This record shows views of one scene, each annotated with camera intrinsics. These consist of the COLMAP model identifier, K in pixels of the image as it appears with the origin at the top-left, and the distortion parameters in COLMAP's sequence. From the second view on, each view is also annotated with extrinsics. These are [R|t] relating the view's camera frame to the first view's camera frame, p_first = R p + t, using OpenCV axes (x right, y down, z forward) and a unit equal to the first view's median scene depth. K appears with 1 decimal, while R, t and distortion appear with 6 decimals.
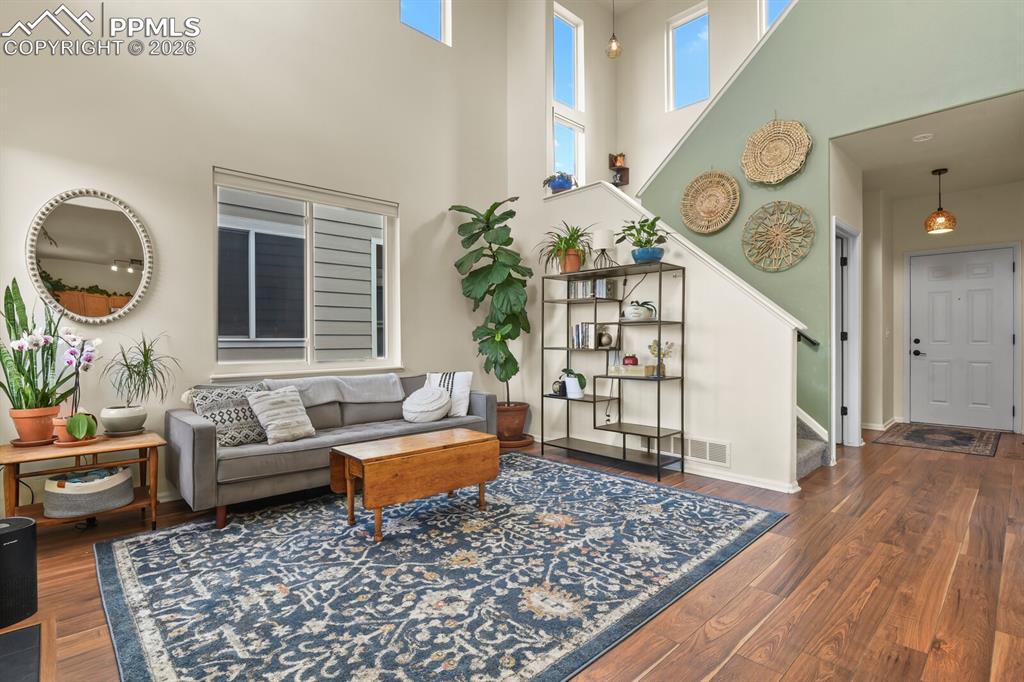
lens RADIAL K [[499.1, 0, 516.0], [0, 499.1, 340.0], [0, 0, 1]] dist [-0.009109, -0.002809]
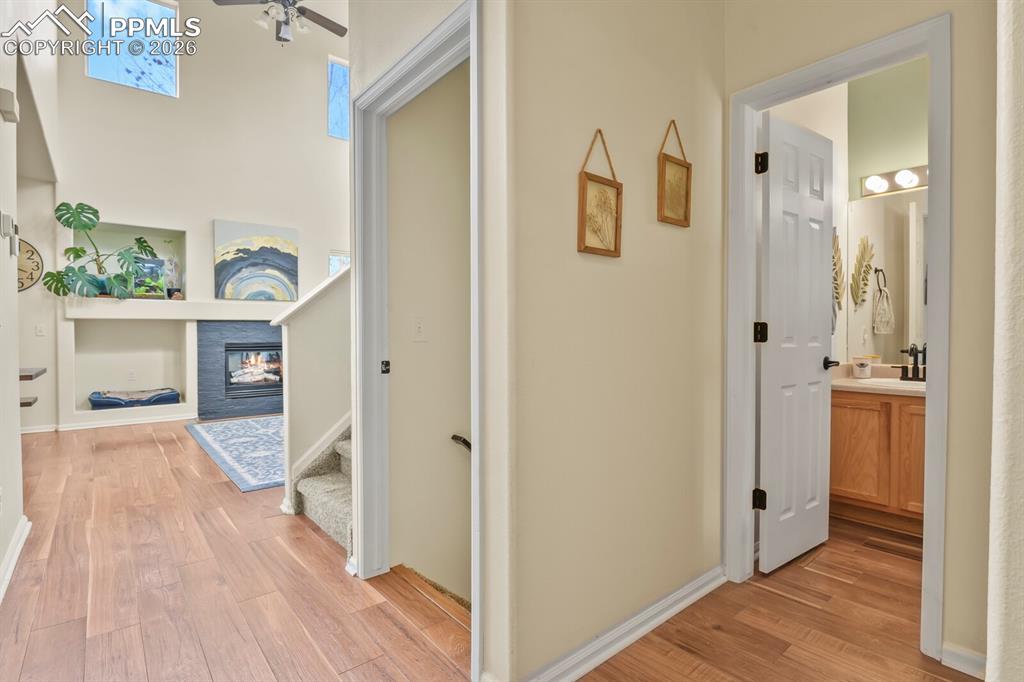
lens RADIAL K [[499.1, 0, 520.8], [0, 499.1, 341.0], [0, 0, 1]] dist [-0.009109, -0.002809]
pose [[-0.066726, 0.024219, -0.997477, 2.090434], [-0.002776, 0.999697, 0.024459, -0.022340], [0.997767, 0.004401, -0.066639, 2.198576]]
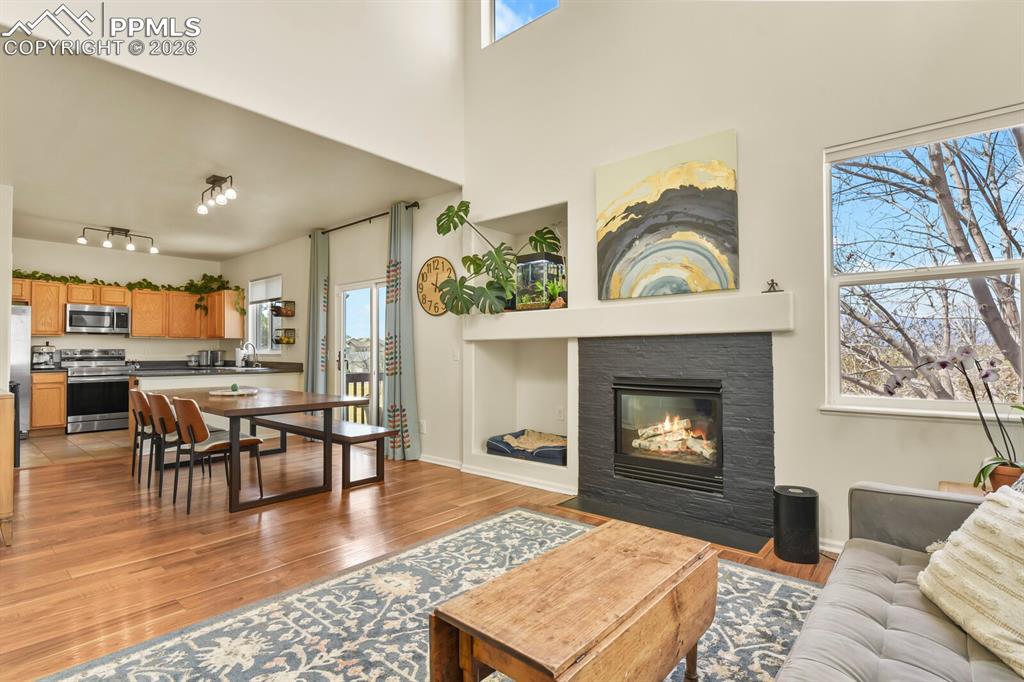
lens RADIAL K [[499.1, 0, 515.1], [0, 499.1, 340.6], [0, 0, 1]] dist [-0.009109, -0.002809]
pose [[-0.994687, 0.005527, -0.102794, -0.086405], [0.007399, 0.999813, -0.017846, -0.027560], [0.102676, -0.018512, -0.994543, 1.924109]]
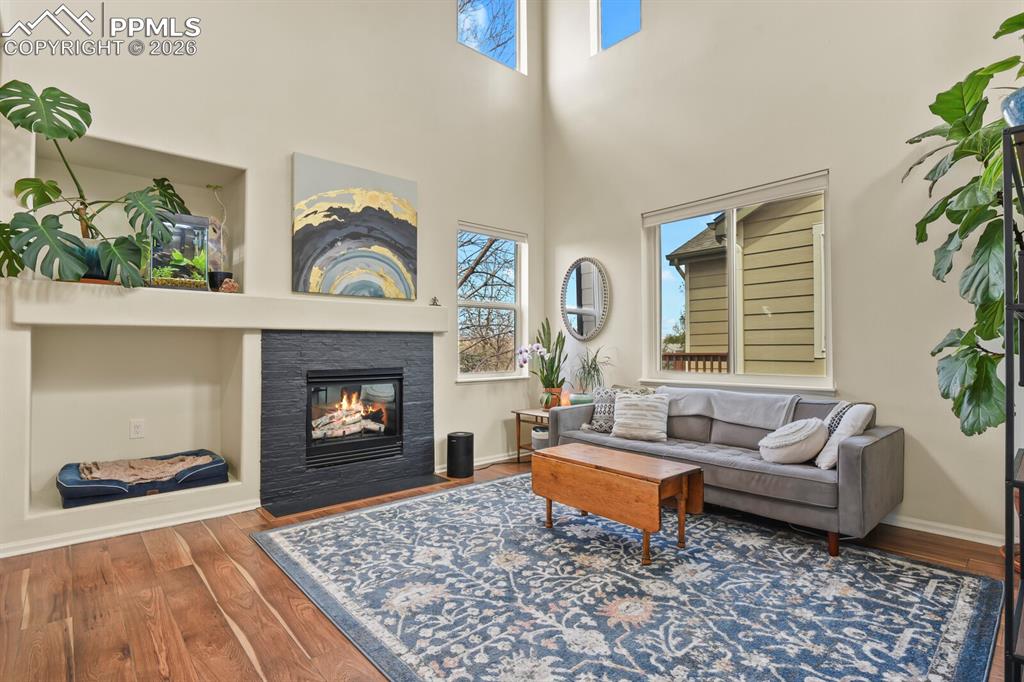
lens RADIAL K [[499.1, 0, 520.7], [0, 499.1, 340.7], [0, 0, 1]] dist [-0.009109, -0.002809]
pose [[-0.027442, -0.010869, -0.999564, 0.998538], [-0.001827, 0.999940, -0.010823, -0.017358], [0.999622, 0.001529, -0.027460, 1.091191]]
